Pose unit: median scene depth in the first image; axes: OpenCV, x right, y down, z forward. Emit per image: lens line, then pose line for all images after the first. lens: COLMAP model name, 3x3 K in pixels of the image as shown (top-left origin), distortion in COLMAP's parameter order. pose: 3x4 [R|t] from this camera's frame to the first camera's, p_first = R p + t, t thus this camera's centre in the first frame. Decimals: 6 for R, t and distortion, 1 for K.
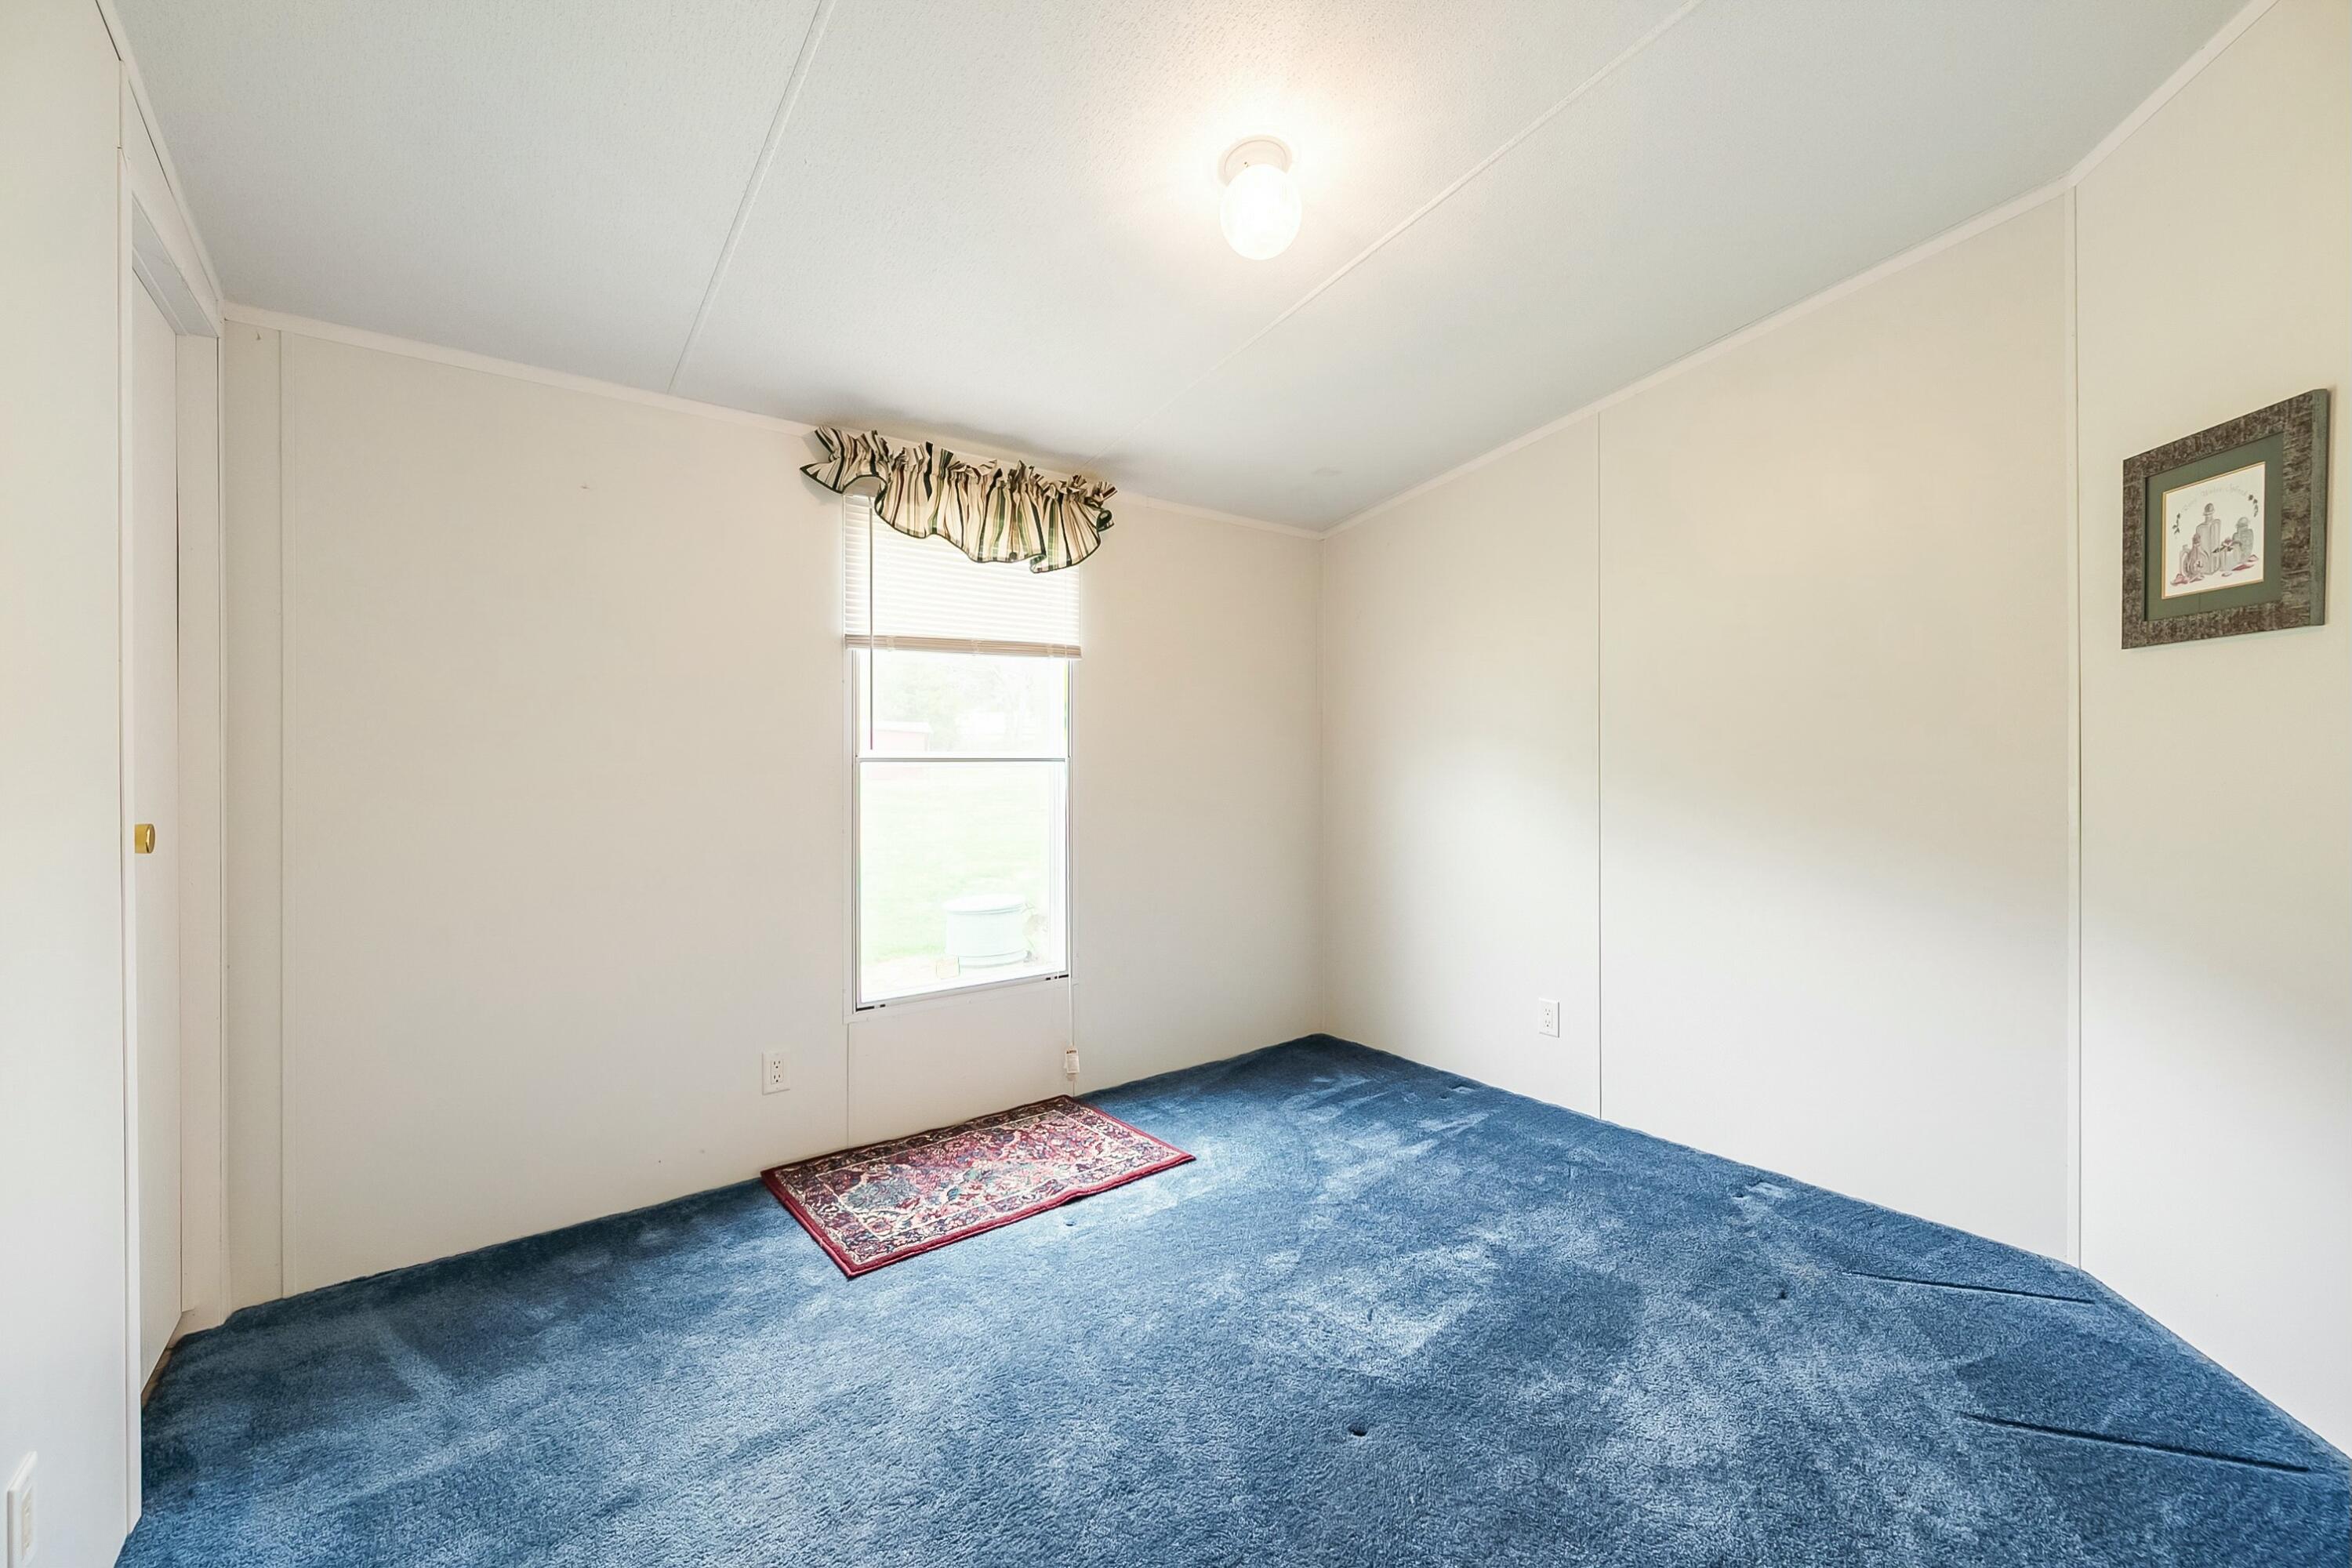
lens RADIAL K [[950.4, 0, 1184.8], [0, 950.4, 769.3], [0, 0, 1]] dist [0.002197, 0.000686]
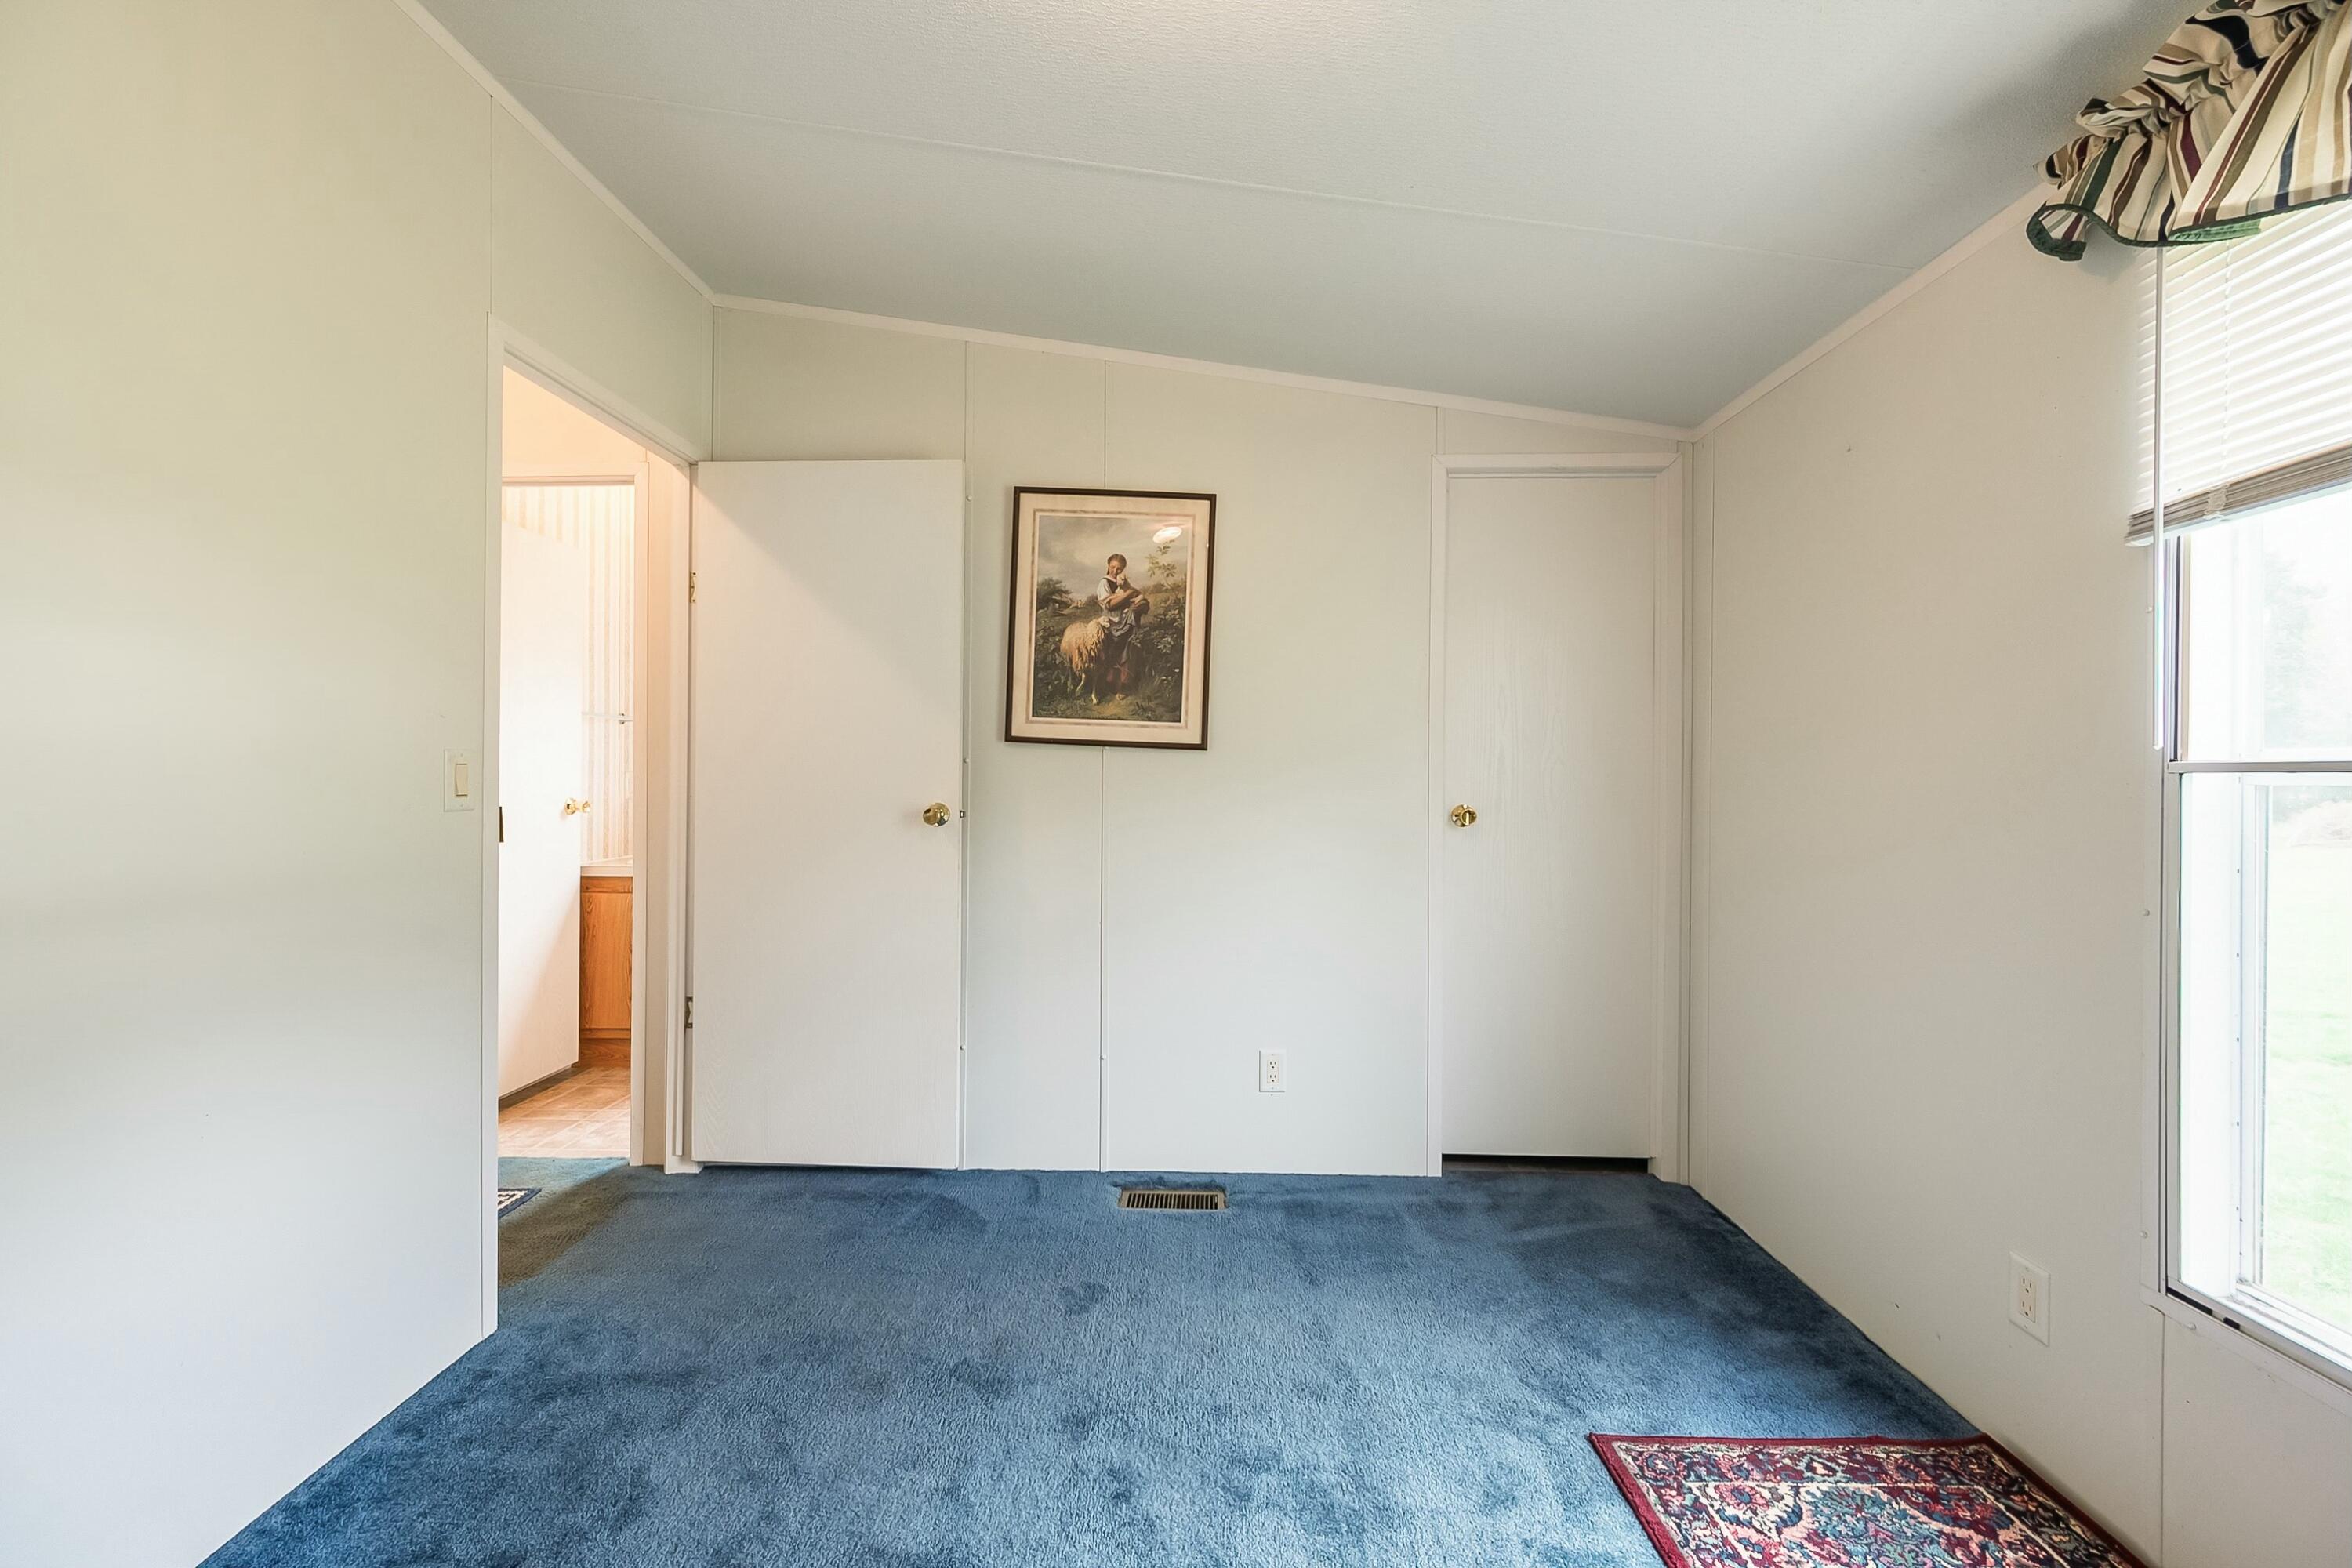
lens RADIAL K [[950.4, 0, 1180.2], [0, 950.4, 780.1], [0, 0, 1]] dist [0.002197, 0.000686]
pose [[-0.645759, 0.002225, -0.763538, 0.417997], [-0.004435, 0.999968, 0.006665, -0.007091], [0.763528, 0.007691, -0.645729, 1.128521]]
